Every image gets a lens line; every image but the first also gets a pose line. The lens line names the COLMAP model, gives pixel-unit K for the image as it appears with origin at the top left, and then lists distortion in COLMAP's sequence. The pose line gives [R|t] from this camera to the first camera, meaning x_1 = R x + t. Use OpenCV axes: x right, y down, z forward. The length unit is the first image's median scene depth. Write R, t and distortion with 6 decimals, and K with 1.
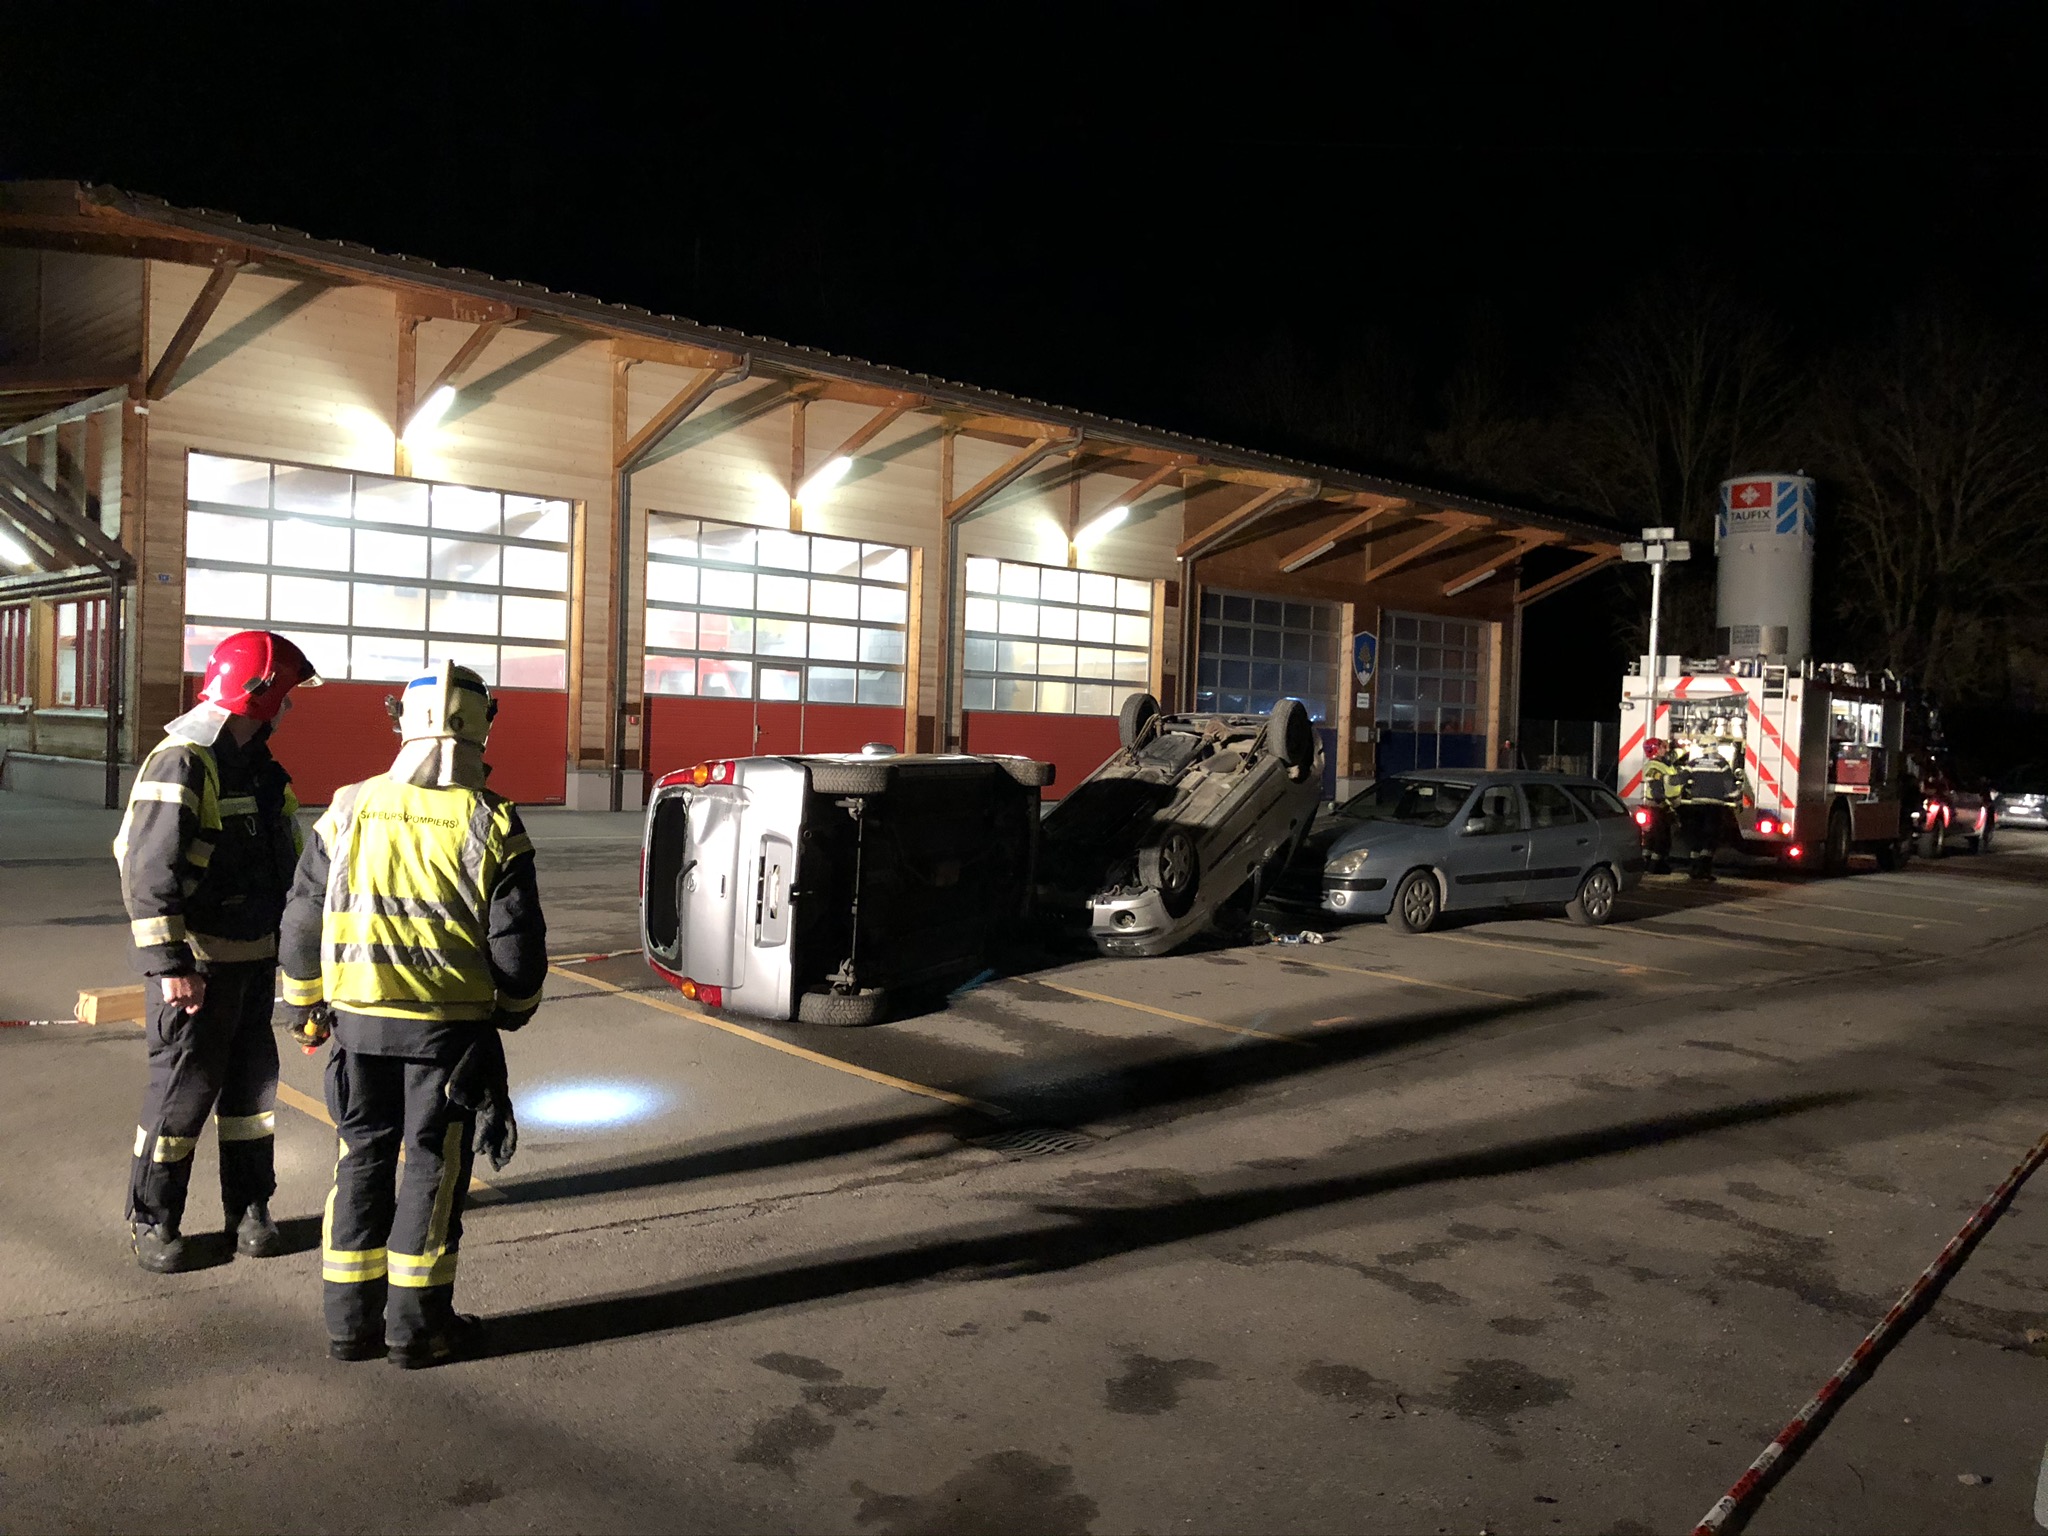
lens RADIAL K [[1701.4, 0, 1036.1], [0, 1701.4, 760.4], [0, 0, 1]] dist [0.004409, 0.001041]
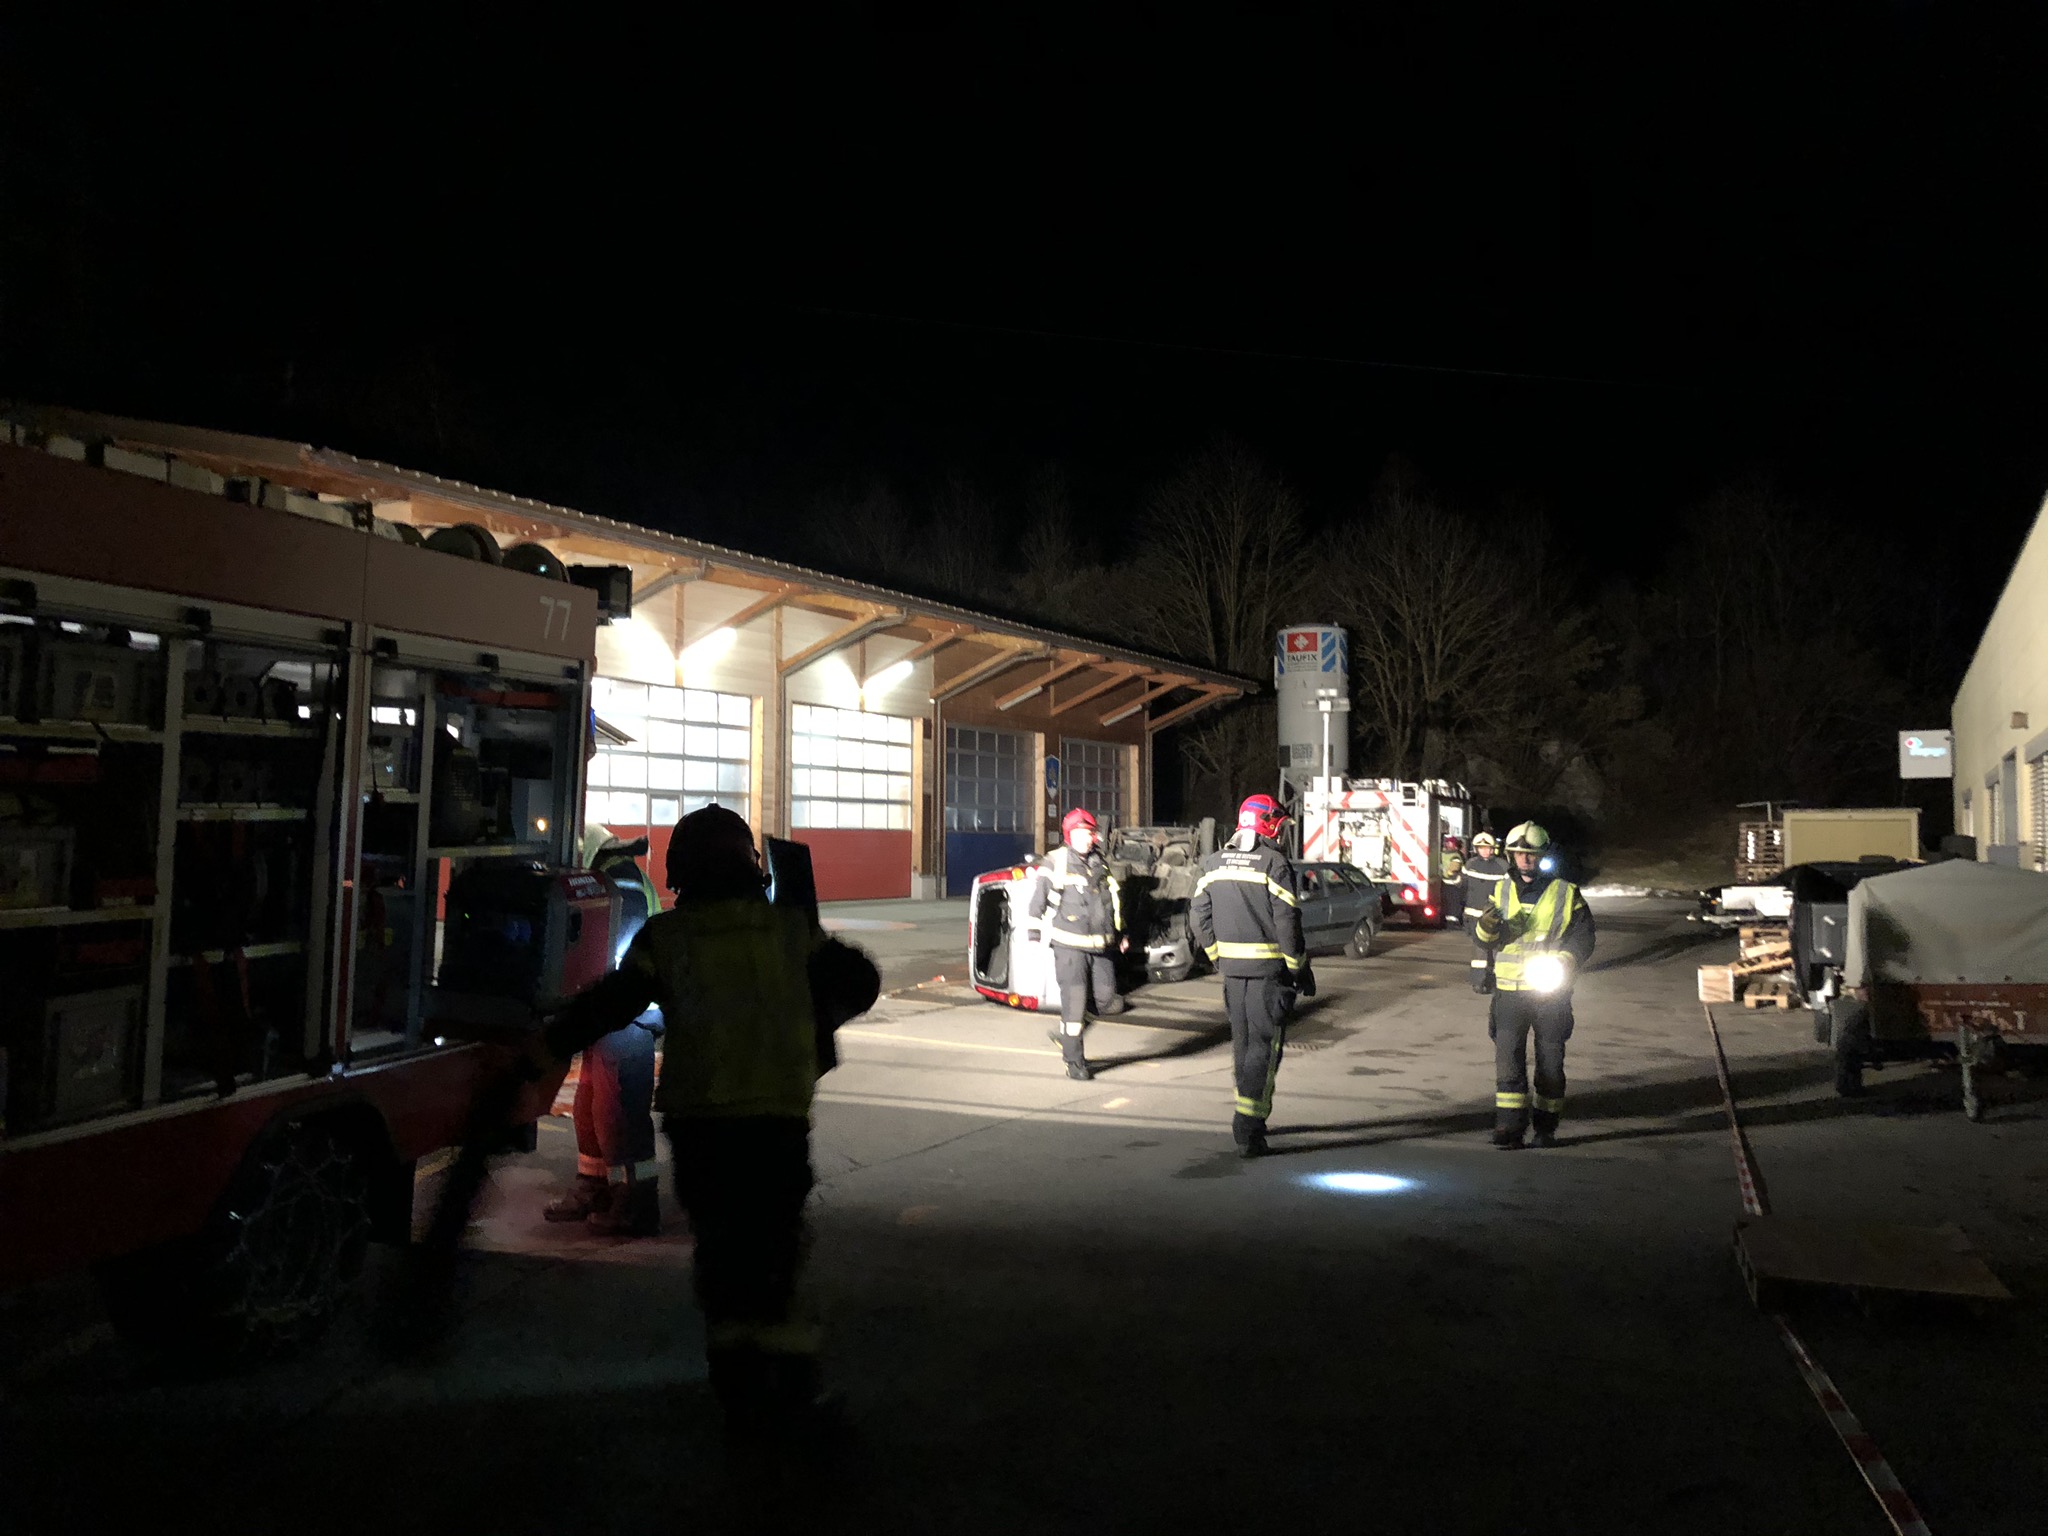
lens RADIAL K [[1701.4, 0, 1036.1], [0, 1701.4, 760.4], [0, 0, 1]] dist [0.004409, 0.001041]
pose [[0.953179, -0.012927, 0.302131, -0.256900], [0.031294, 0.997939, -0.056027, -0.003559], [-0.300784, 0.062859, 0.951618, -0.241059]]
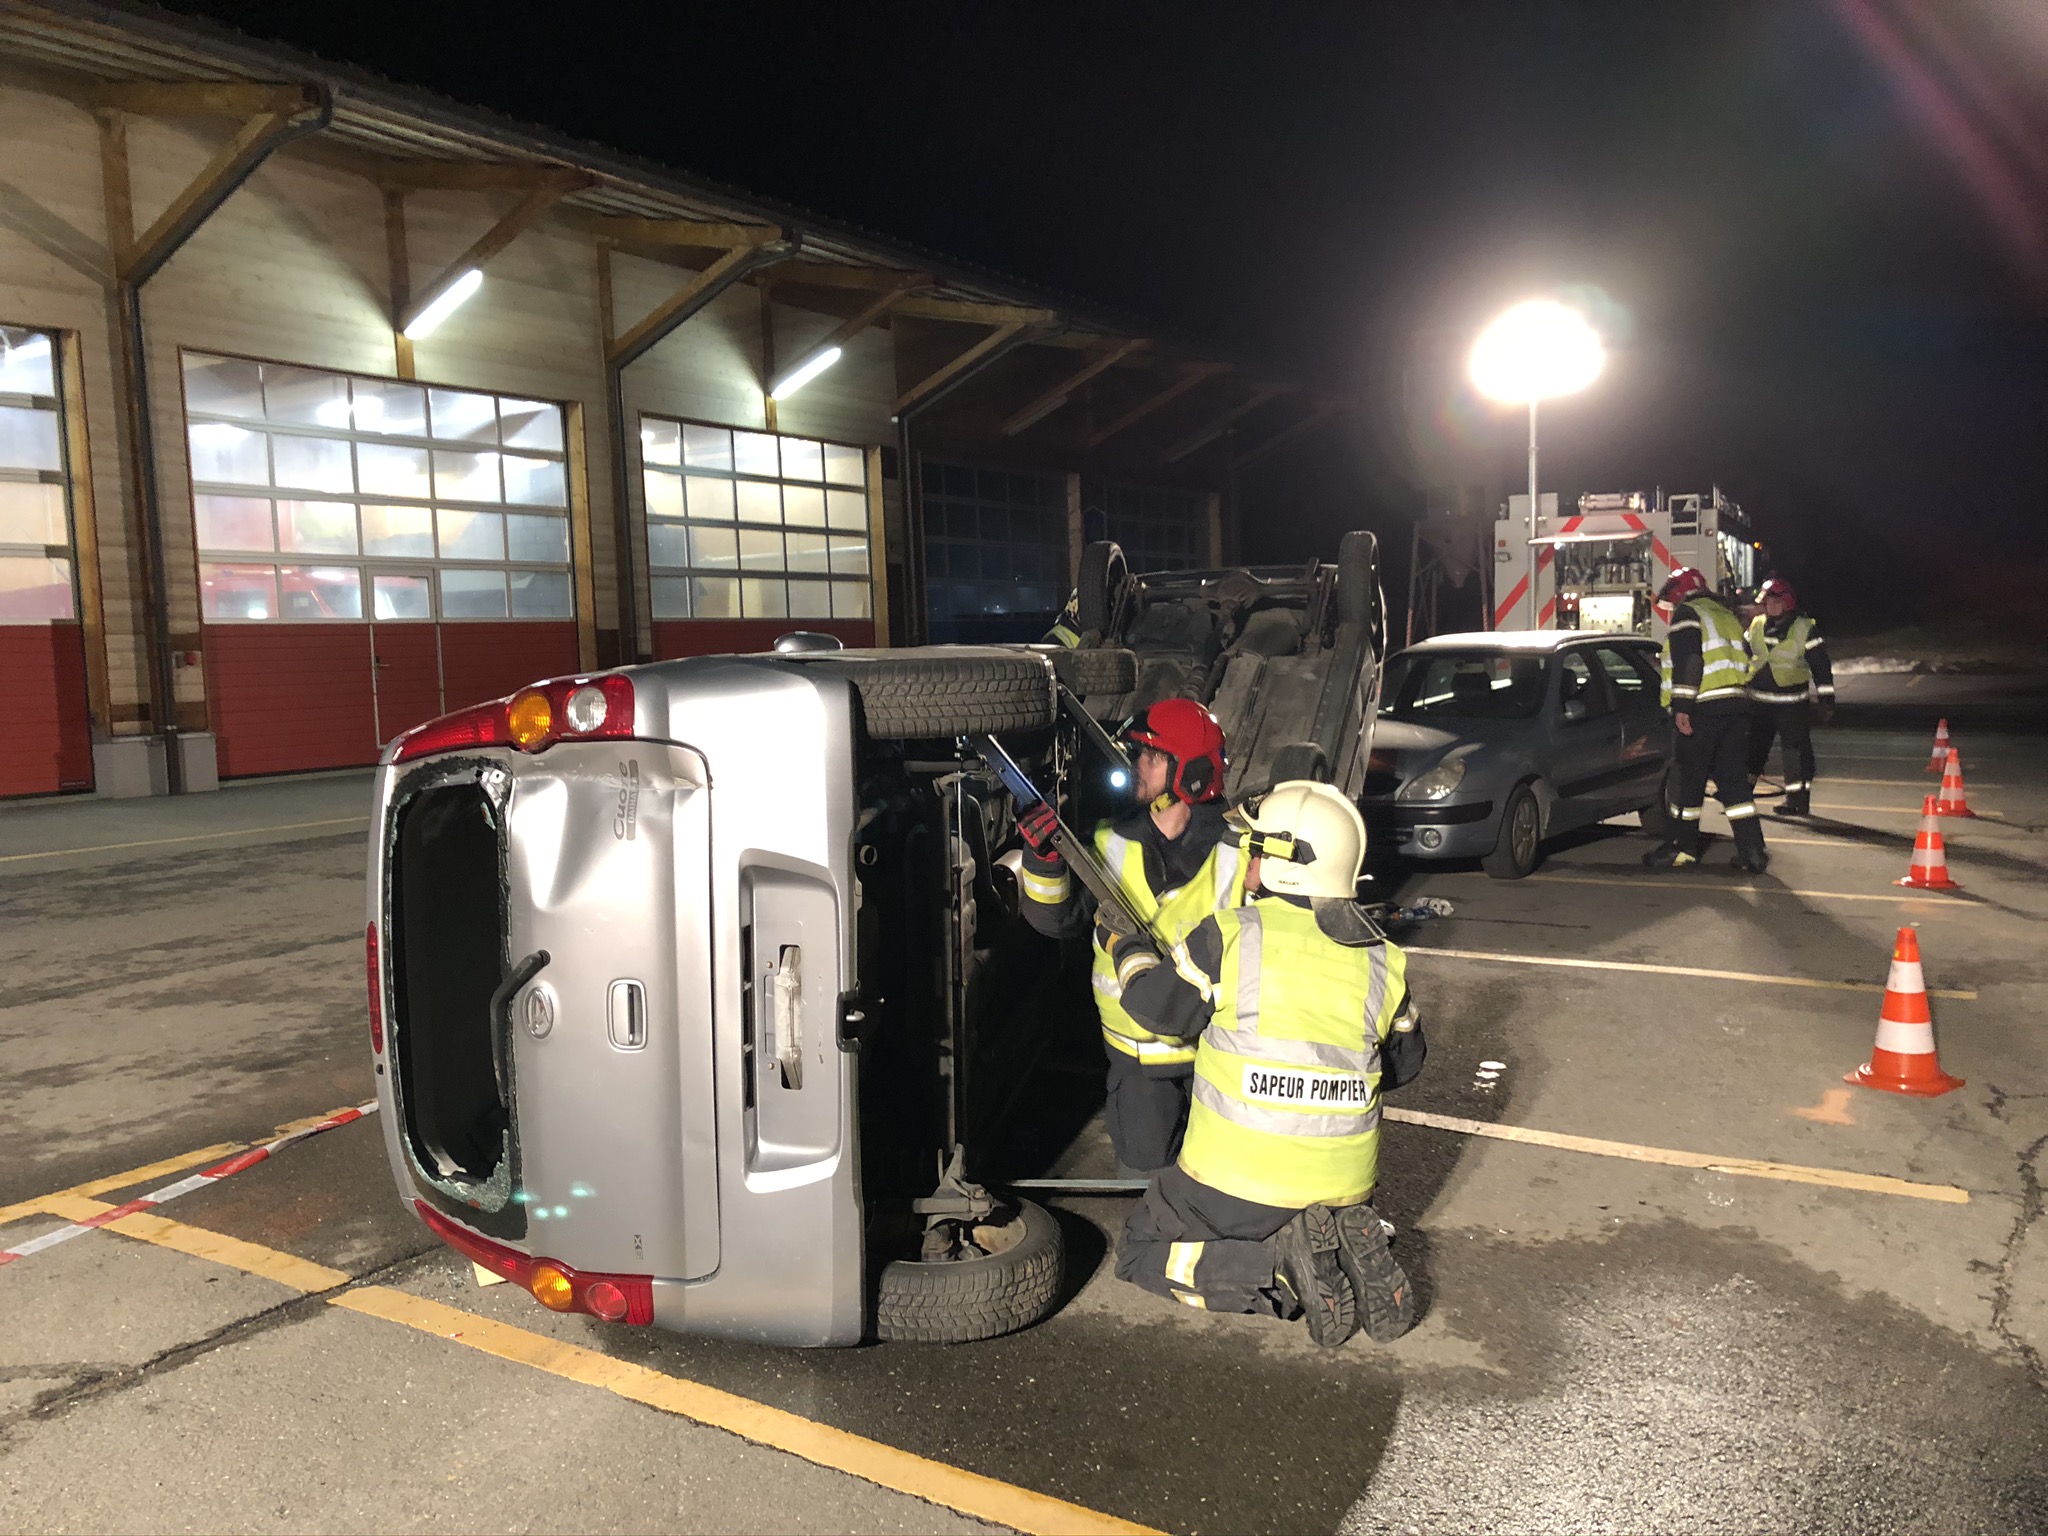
lens RADIAL K [[1677.3, 0, 1054.1], [0, 1677.3, 797.9], [0, 0, 1]] dist [0.008351, -0.005542]
pose [[0.964674, -0.089811, 0.247664, -0.066281], [0.071443, 0.994052, 0.082199, 0.001233], [-0.253573, -0.061602, 0.965353, 0.227756]]
